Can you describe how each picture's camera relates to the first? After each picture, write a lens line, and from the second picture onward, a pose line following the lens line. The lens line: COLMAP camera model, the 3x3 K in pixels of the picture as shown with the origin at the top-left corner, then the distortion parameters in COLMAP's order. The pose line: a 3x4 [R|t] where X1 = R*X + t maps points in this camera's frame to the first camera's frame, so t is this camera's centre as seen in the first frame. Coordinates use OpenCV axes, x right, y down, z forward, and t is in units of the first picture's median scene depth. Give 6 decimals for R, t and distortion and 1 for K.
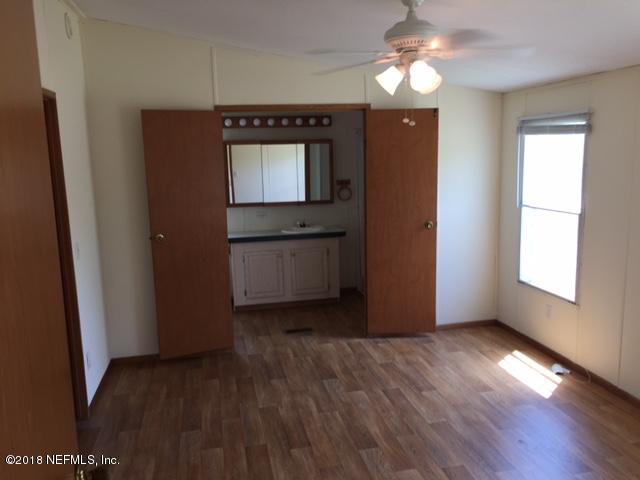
lens RADIAL K [[547.2, 0, 320.8], [0, 547.2, 234.0], [0, 0, 1]] dist [0.058152, -0.005757]
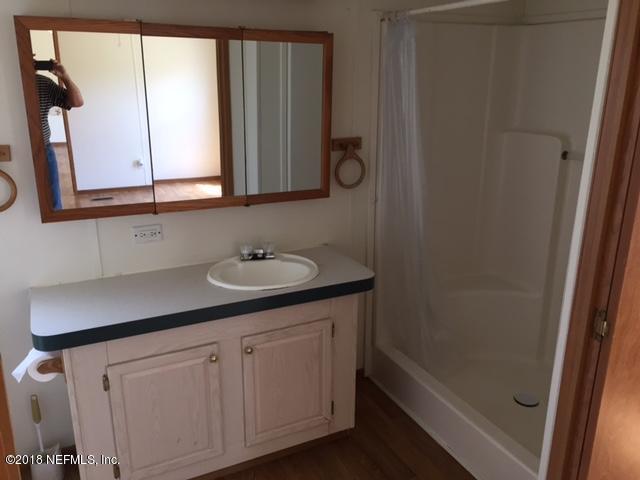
lens RADIAL K [[547.2, 0, 320.8], [0, 547.2, 234.0], [0, 0, 1]] dist [0.058152, -0.005757]
pose [[0.956676, -0.039328, 0.288485, -0.102044], [-0.009493, 0.986095, 0.165912, -0.096878], [-0.290999, -0.161463, 0.943000, 0.609677]]
